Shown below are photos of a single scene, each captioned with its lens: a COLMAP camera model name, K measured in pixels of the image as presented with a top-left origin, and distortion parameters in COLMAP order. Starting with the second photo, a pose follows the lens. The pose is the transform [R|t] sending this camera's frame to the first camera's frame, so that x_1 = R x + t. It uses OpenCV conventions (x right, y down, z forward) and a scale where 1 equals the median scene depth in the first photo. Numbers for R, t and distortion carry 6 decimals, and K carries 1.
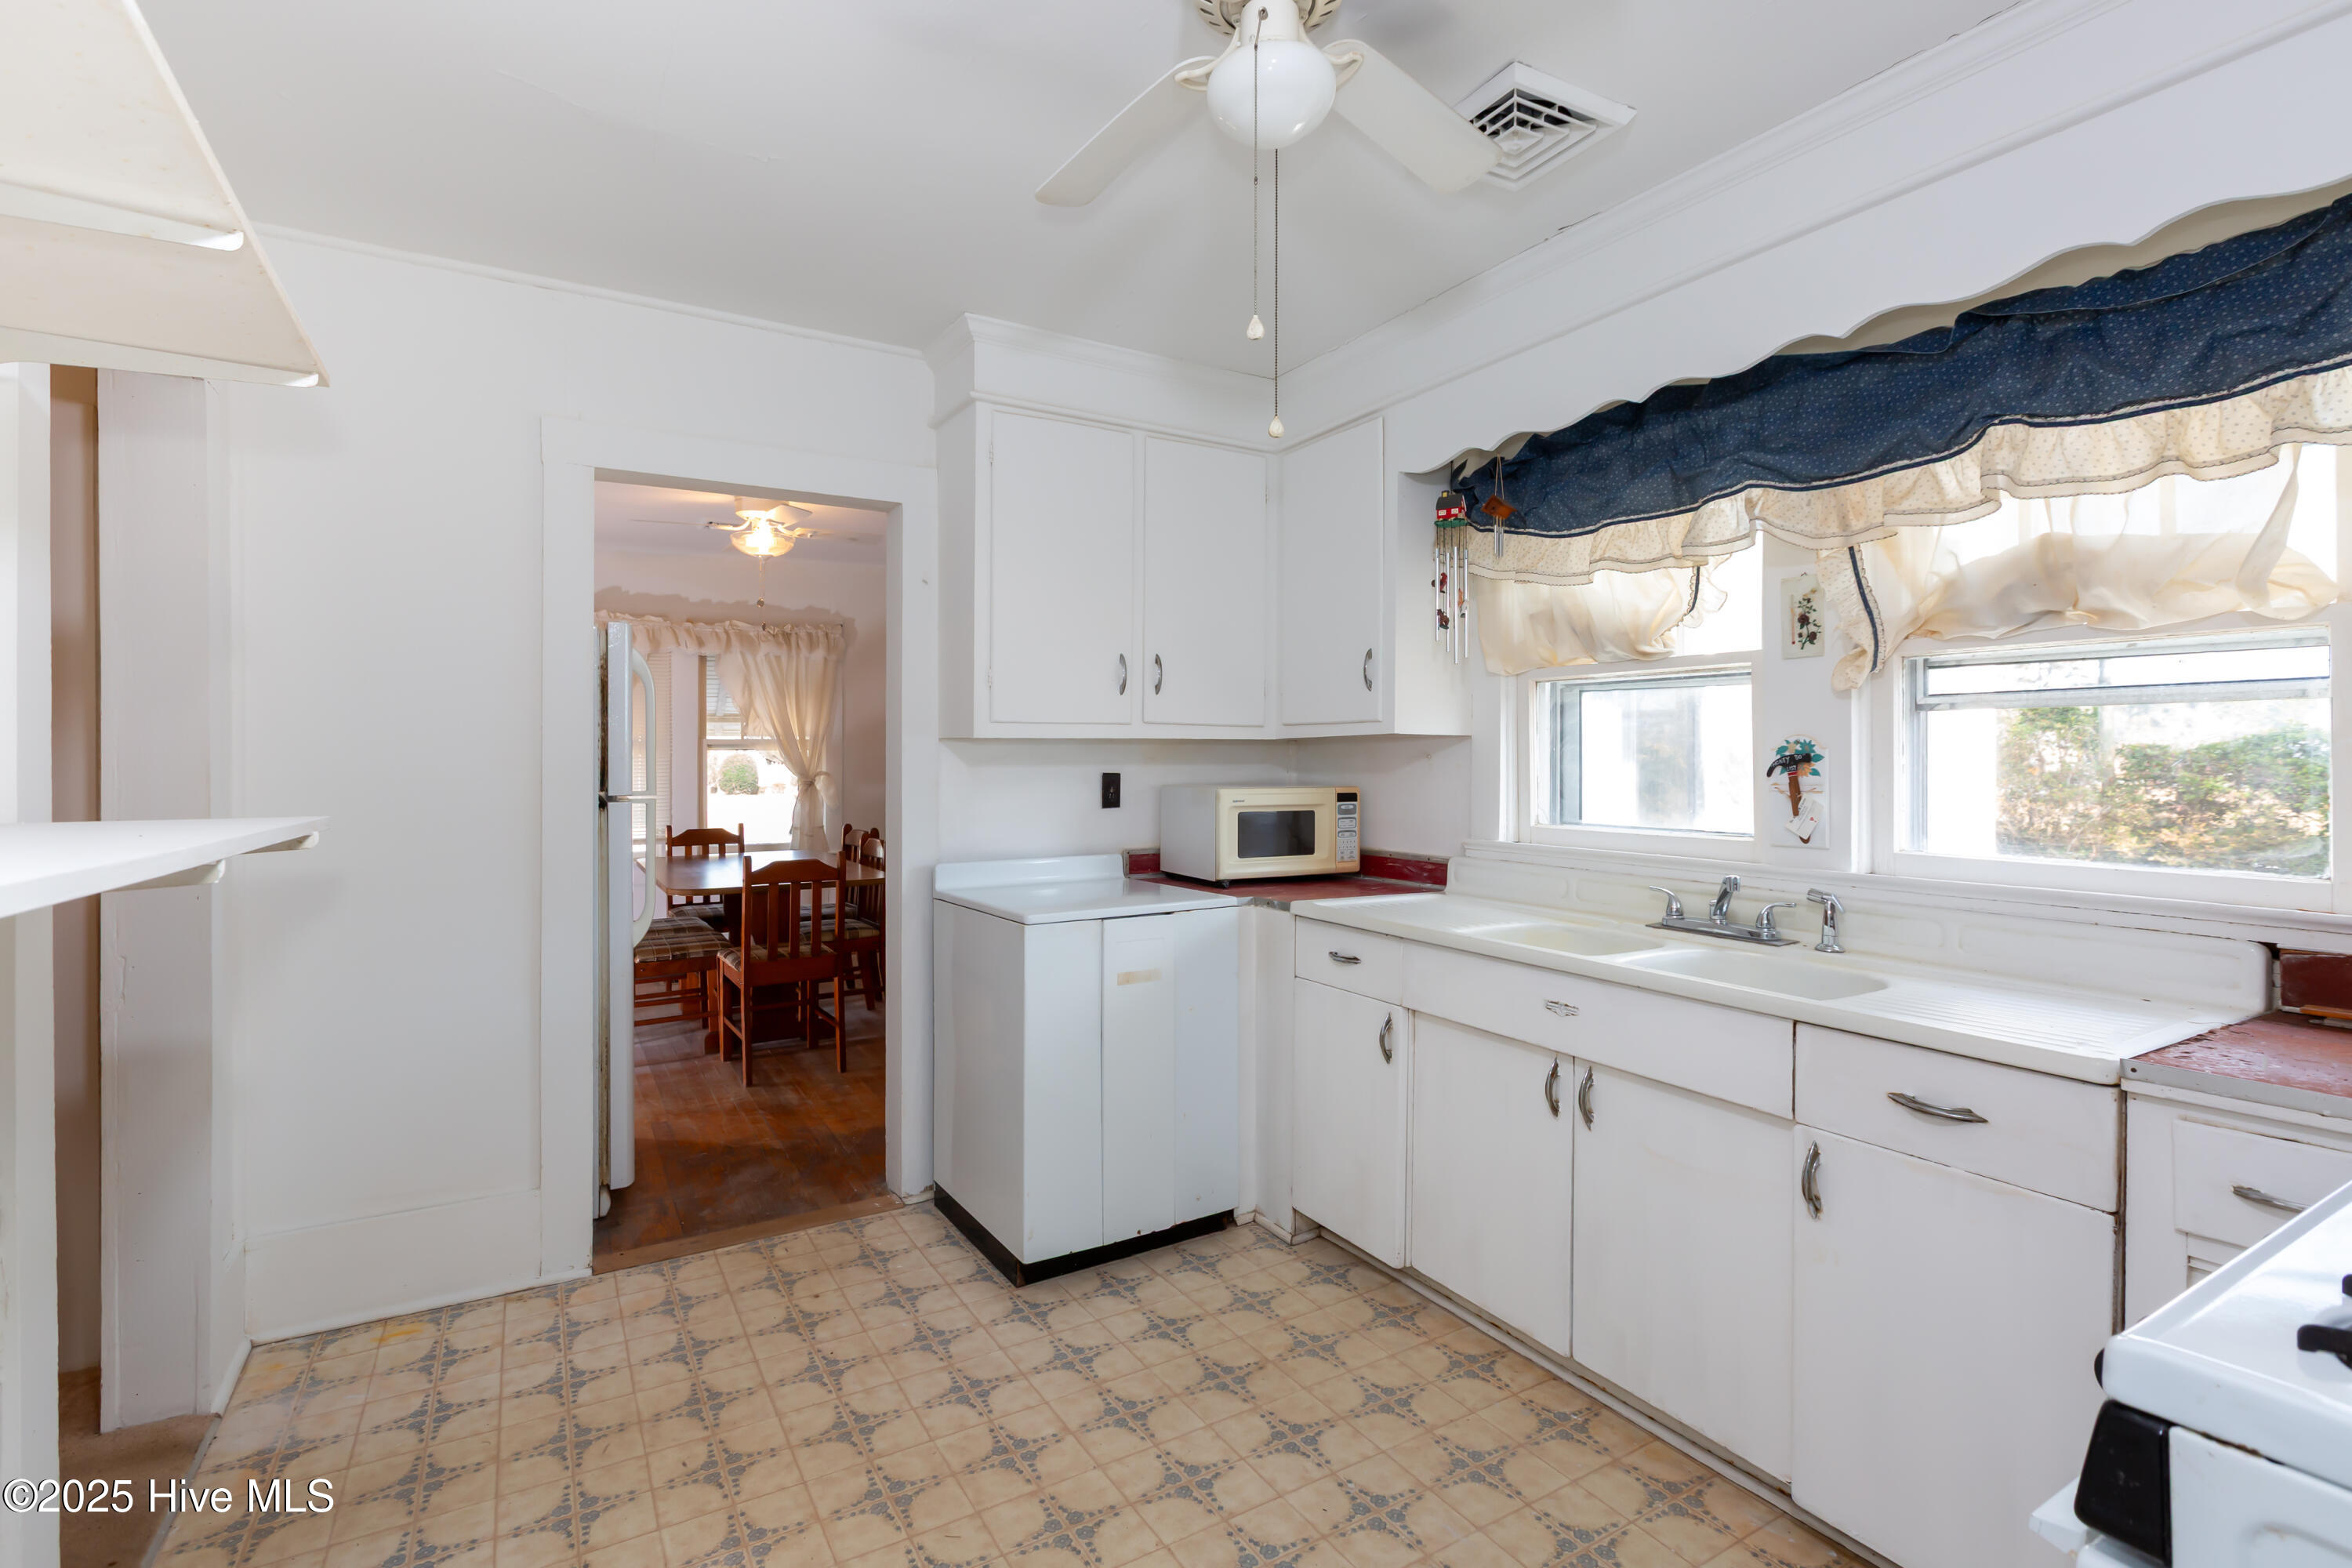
lens RADIAL K [[1085.6, 0, 1189.8], [0, 1085.6, 766.4], [0, 0, 1]] dist [0.001460, 0.000870]
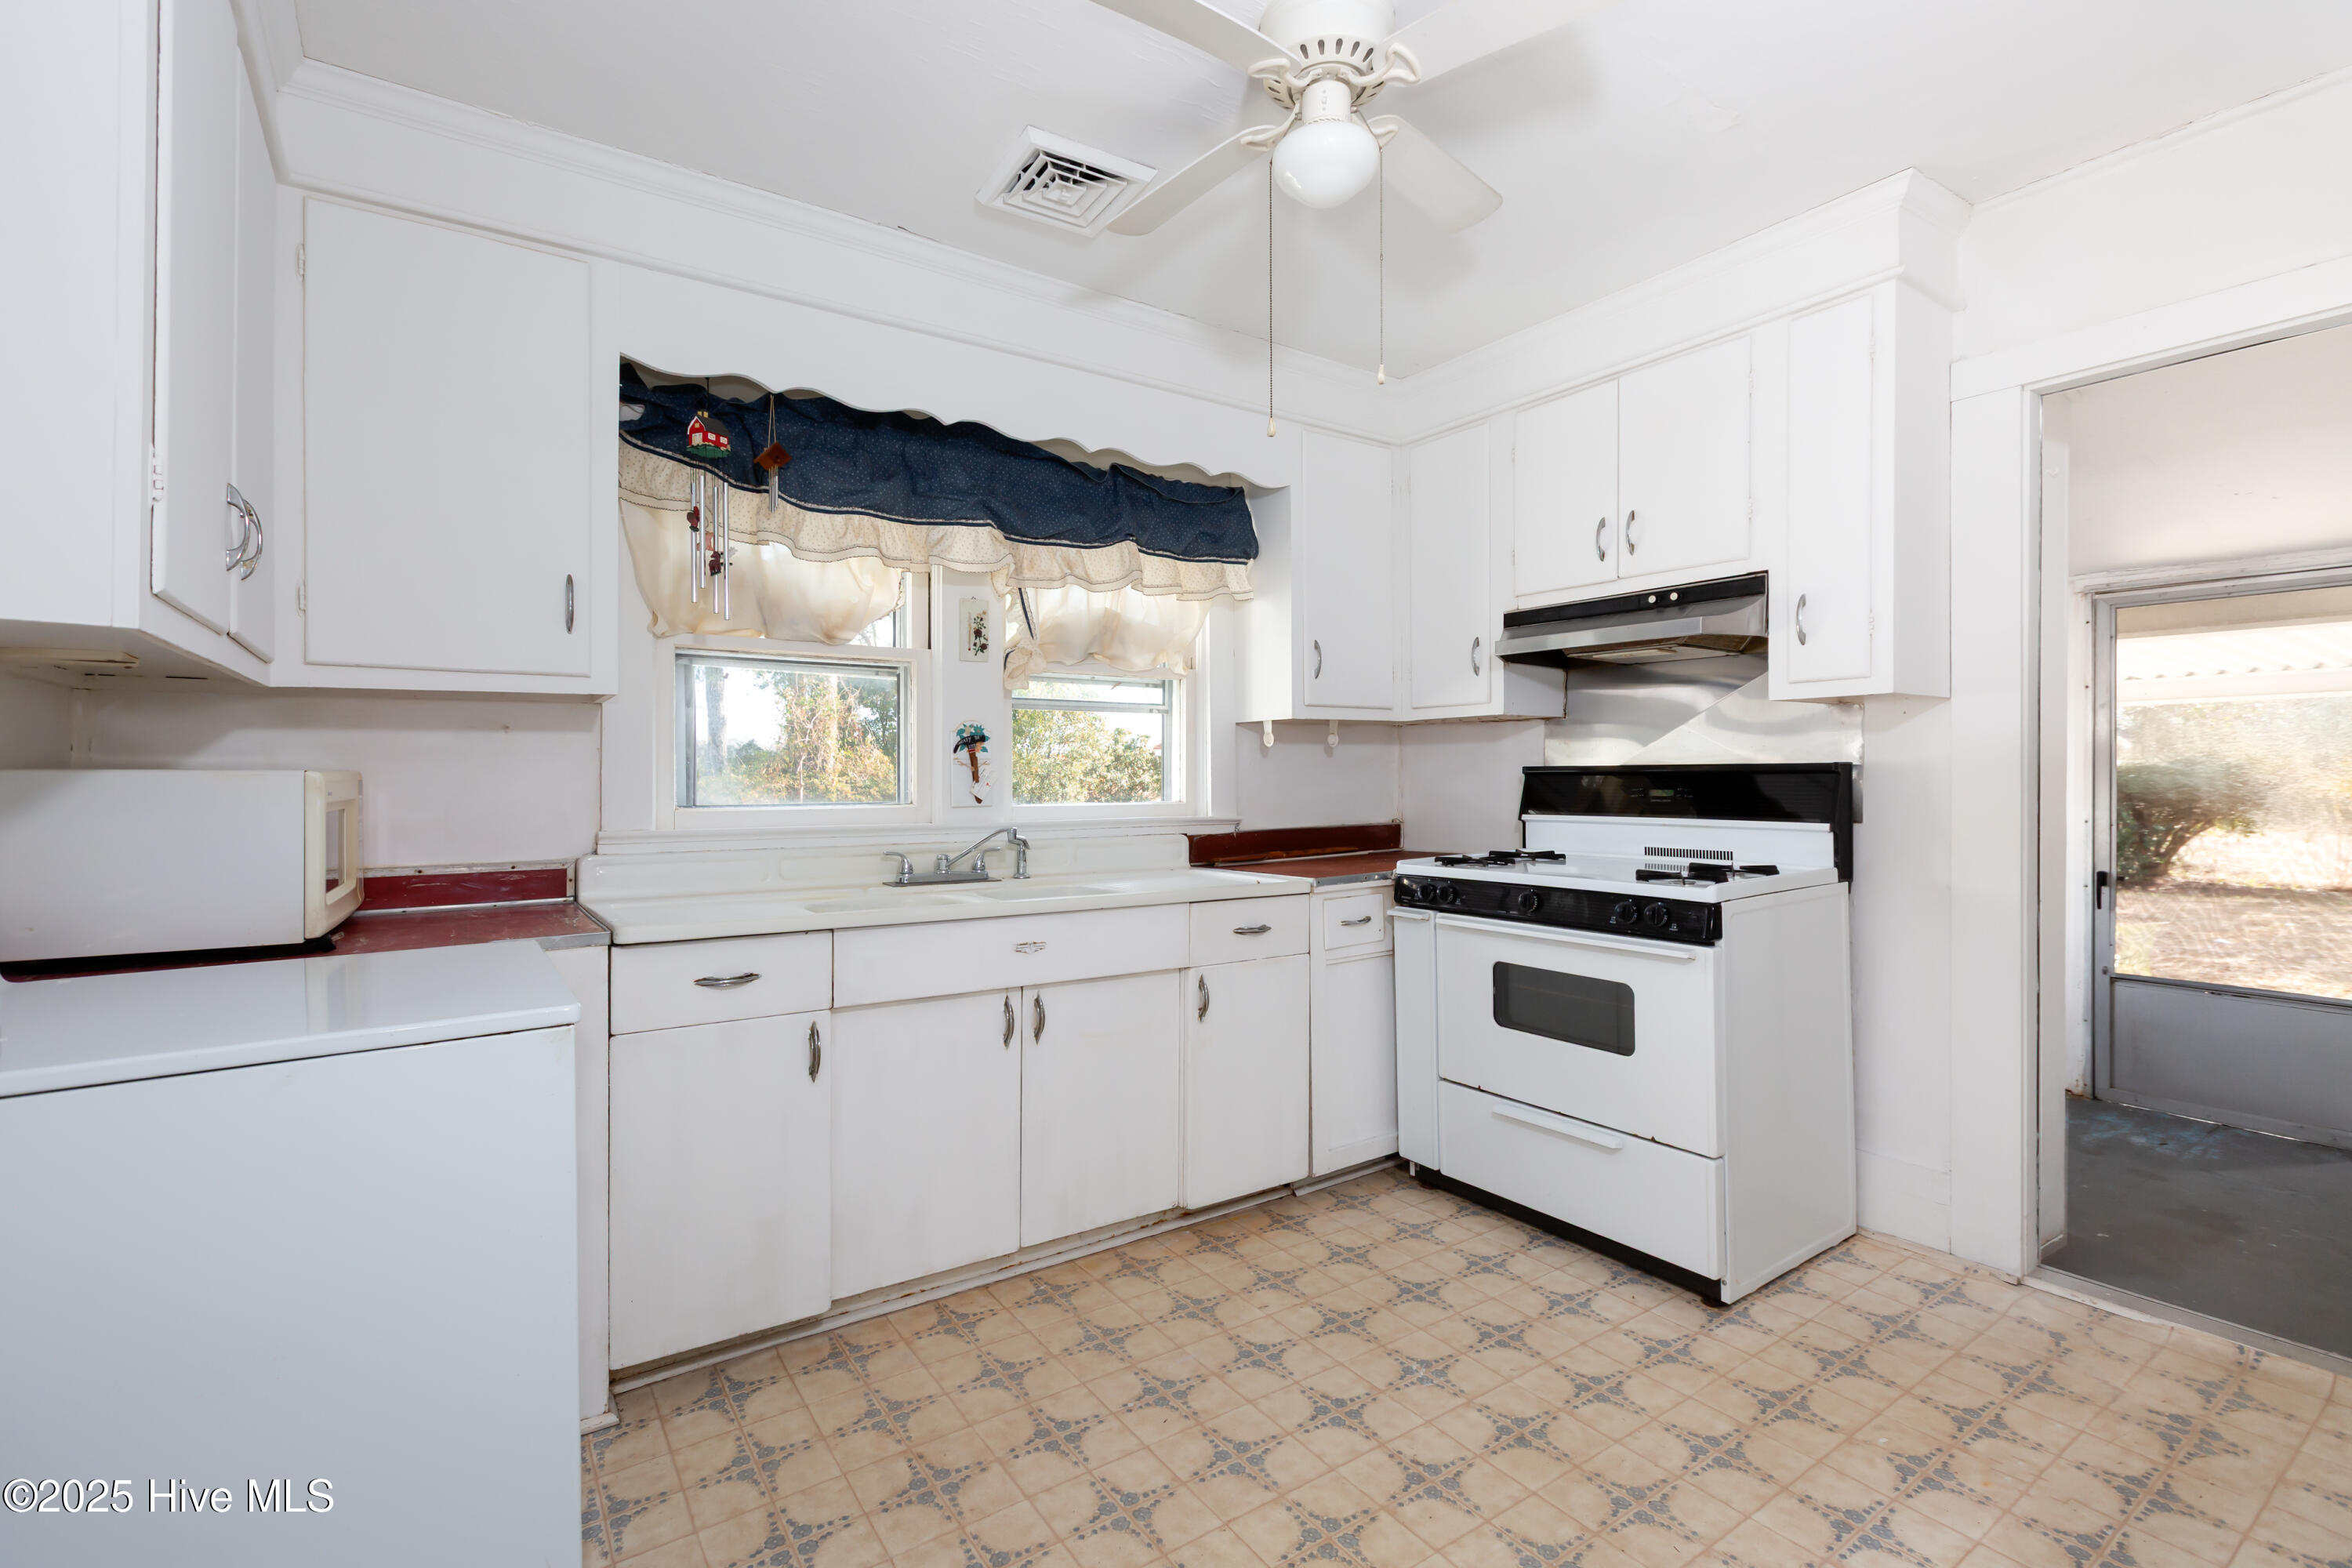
lens RADIAL K [[1085.6, 0, 1180.7], [0, 1085.6, 773.6], [0, 0, 1]] dist [0.001460, 0.000870]
pose [[-0.067805, -0.006305, 0.997679, -0.705628], [0.000729, 0.999979, 0.006369, 0.025043], [-0.997698, 0.001159, -0.067799, 0.783954]]
